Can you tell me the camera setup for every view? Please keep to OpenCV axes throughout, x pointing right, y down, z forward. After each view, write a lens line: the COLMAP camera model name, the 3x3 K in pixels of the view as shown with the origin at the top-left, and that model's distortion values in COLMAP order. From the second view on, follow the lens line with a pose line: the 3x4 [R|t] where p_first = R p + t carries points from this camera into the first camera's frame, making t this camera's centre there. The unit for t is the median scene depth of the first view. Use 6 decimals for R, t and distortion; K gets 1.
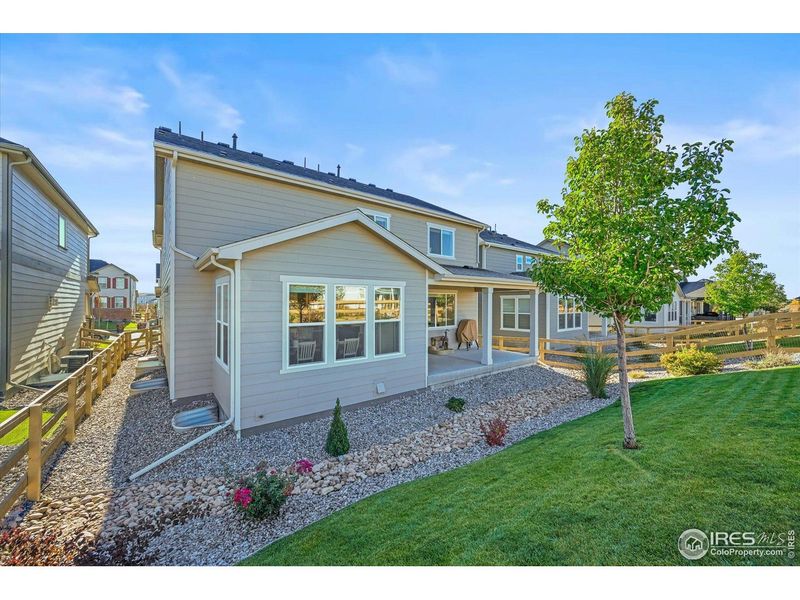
lens RADIAL K [[311.8, 0, 406.7], [0, 311.8, 300.2], [0, 0, 1]] dist [0.003055, 0.000465]
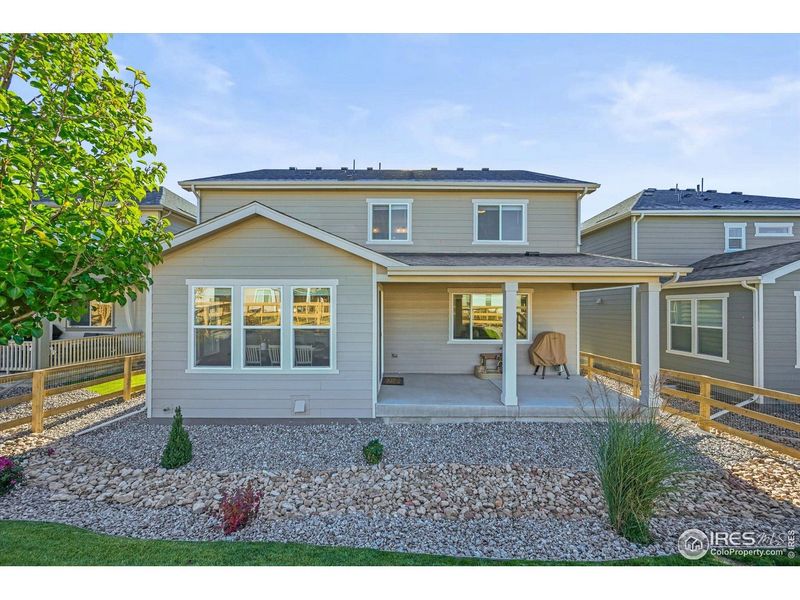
lens RADIAL K [[311.8, 0, 403.3], [0, 311.8, 305.0], [0, 0, 1]] dist [0.003055, 0.000465]
pose [[0.785220, 0.000735, -0.619216, 0.595062], [0.000232, 0.999999, 0.001482, 0.004540], [0.619217, -0.001308, 0.785219, 0.459648]]
